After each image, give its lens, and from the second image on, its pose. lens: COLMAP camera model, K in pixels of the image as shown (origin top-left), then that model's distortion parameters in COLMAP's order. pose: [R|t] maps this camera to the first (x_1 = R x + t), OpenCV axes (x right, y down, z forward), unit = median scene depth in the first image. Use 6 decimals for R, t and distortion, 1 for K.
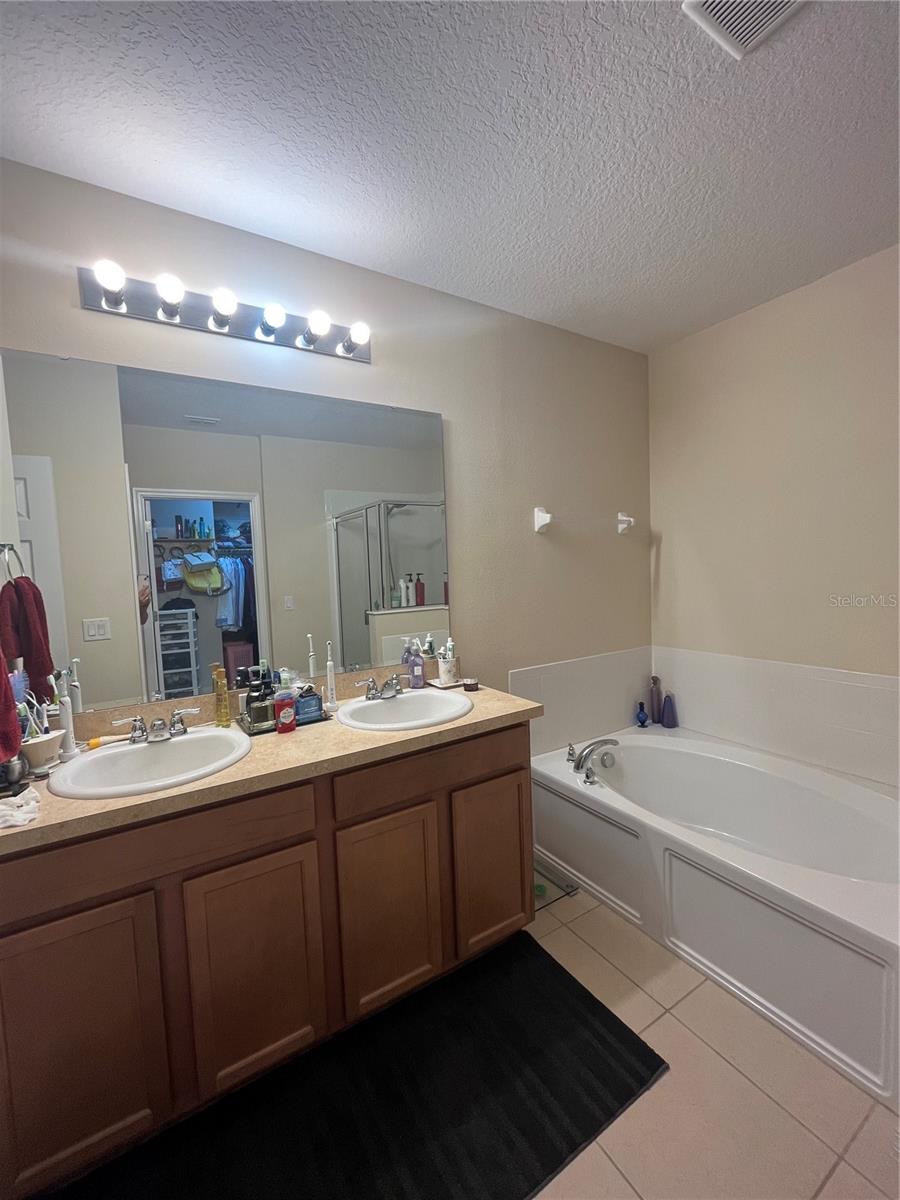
lens RADIAL K [[492.2, 0, 452.2], [0, 492.2, 599.7], [0, 0, 1]] dist [-0.004393, 0.000630]
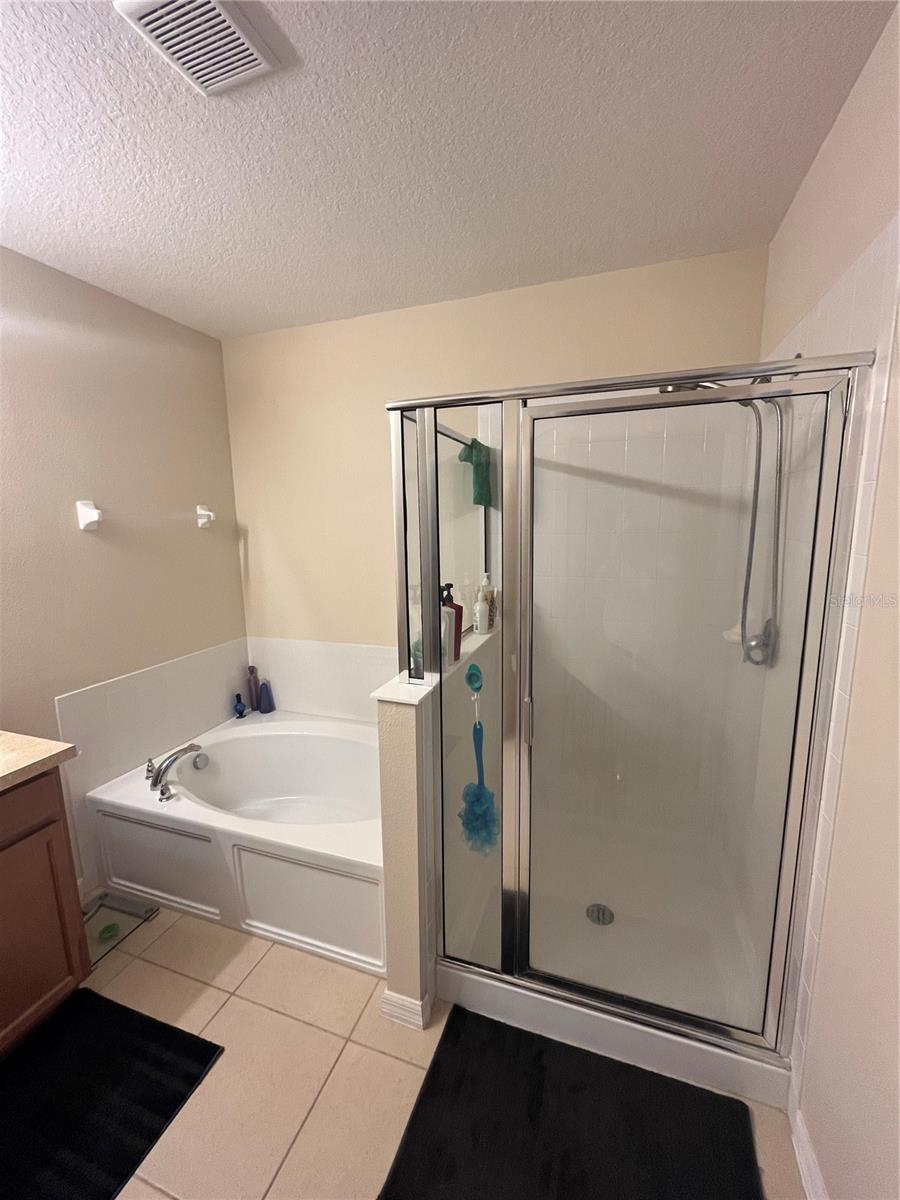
lens RADIAL K [[492.2, 0, 446.4], [0, 492.2, 604.9], [0, 0, 1]] dist [-0.004393, 0.000630]
pose [[0.772621, -0.077933, 0.630066, 0.112912], [0.028391, 0.995686, 0.088342, -0.065868], [-0.634233, -0.050367, 0.771500, -0.062346]]
